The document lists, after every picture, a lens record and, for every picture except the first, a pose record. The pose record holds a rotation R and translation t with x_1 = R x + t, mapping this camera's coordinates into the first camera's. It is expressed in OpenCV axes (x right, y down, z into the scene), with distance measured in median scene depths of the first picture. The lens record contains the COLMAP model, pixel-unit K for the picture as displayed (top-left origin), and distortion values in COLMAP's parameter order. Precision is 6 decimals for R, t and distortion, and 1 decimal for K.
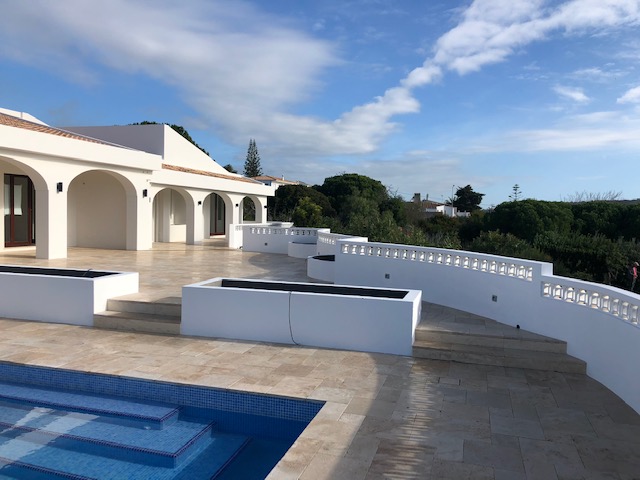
lens RADIAL K [[519.0, 0, 329.5], [0, 519.0, 241.3], [0, 0, 1]] dist [-0.002528, -0.007471]
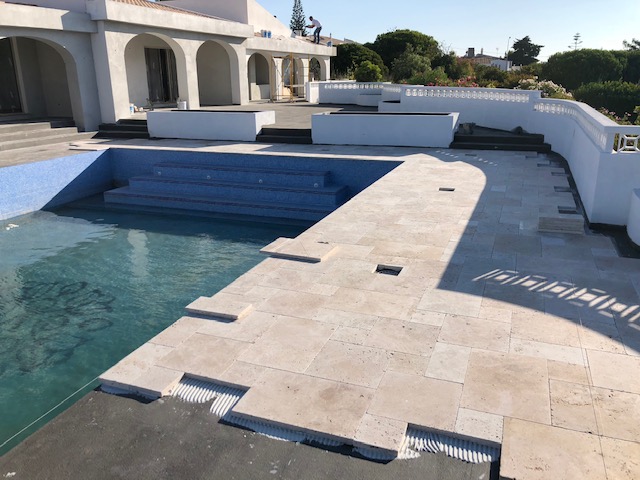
lens RADIAL K [[522.0, 0, 320.0], [0, 522.0, 240.0], [0, 0, 1]] dist [-0.008937, -0.005408]
pose [[0.993939, -0.004385, -0.109846, -0.016691], [0.031729, 0.968124, 0.248453, 0.013753], [0.105255, -0.250433, 0.962395, -0.151088]]
